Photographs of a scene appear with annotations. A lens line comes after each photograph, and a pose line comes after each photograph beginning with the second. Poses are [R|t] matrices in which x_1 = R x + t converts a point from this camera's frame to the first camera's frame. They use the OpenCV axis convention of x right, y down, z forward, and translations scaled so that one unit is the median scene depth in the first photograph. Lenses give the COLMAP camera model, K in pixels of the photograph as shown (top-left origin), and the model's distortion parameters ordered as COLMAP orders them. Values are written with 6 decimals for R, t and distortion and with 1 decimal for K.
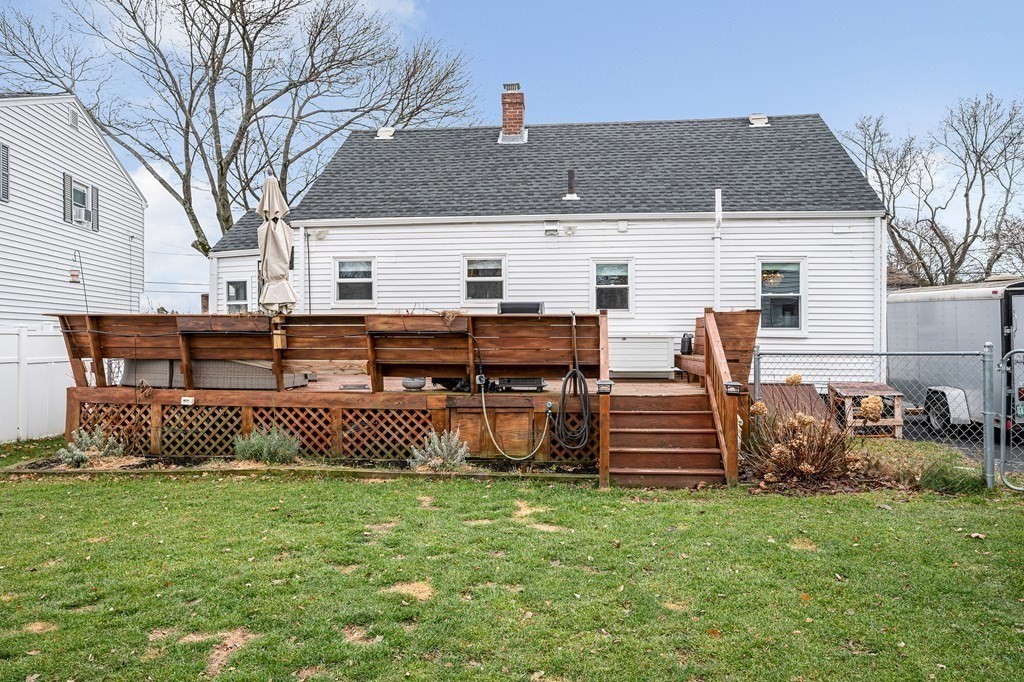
lens RADIAL K [[686.4, 0, 500.4], [0, 686.4, 340.4], [0, 0, 1]] dist [-0.000843, 0.002722]
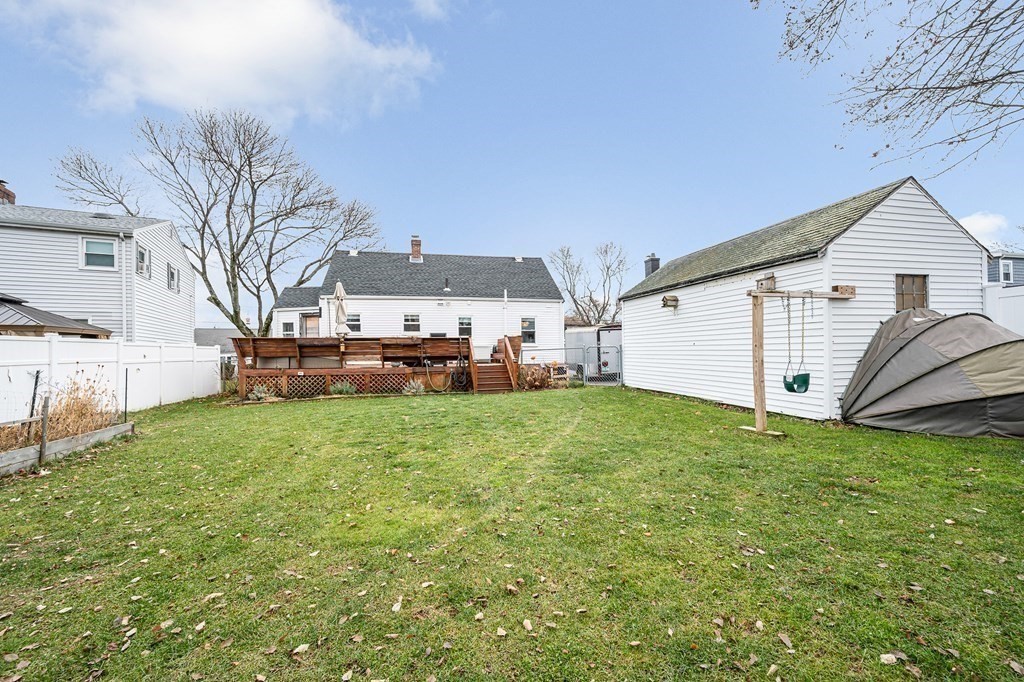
lens RADIAL K [[408.4, 0, 506.3], [0, 408.4, 350.7], [0, 0, 1]] dist [-0.001868, 0.000041]
pose [[0.944058, -0.012110, 0.329556, -0.229185], [0.016233, 0.999821, -0.009763, 0.031471], [-0.329379, 0.014567, 0.944086, -0.547099]]
